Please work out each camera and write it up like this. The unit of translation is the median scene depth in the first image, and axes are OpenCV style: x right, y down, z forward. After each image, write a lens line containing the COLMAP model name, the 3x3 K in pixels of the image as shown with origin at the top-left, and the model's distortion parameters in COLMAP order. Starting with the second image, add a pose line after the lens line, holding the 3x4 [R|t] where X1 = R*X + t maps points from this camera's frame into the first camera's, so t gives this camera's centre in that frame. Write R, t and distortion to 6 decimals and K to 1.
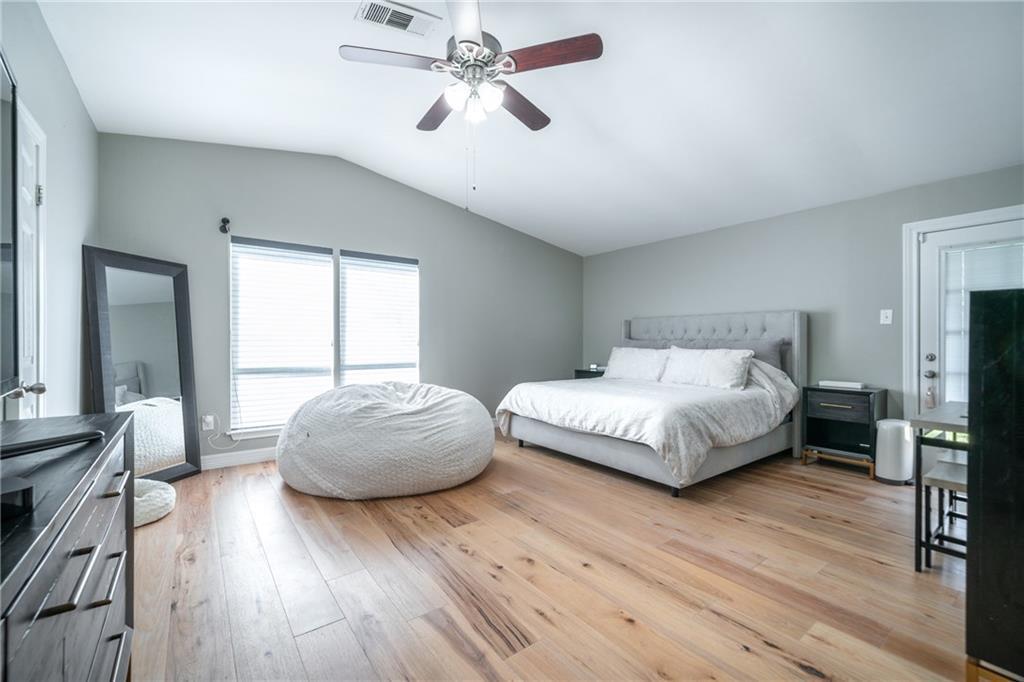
lens RADIAL K [[427.0, 0, 512.0], [0, 427.0, 341.0], [0, 0, 1]] dist [-0.001362, -0.000167]
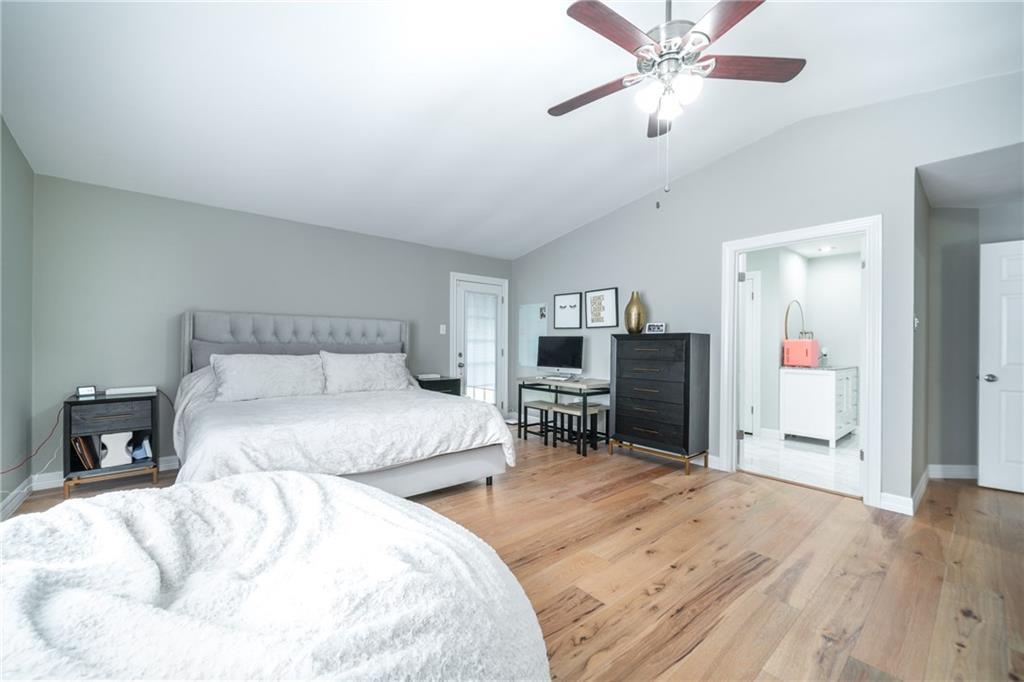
lens RADIAL K [[398.4, 0, 512.0], [0, 398.4, 341.0], [0, 0, 1]] dist [-0.001881, -0.000289]
pose [[-0.053640, 0.004705, 0.998549, -0.867162], [-0.012159, 0.999912, -0.005365, -0.016295], [-0.998486, -0.012429, -0.053578, 1.273557]]
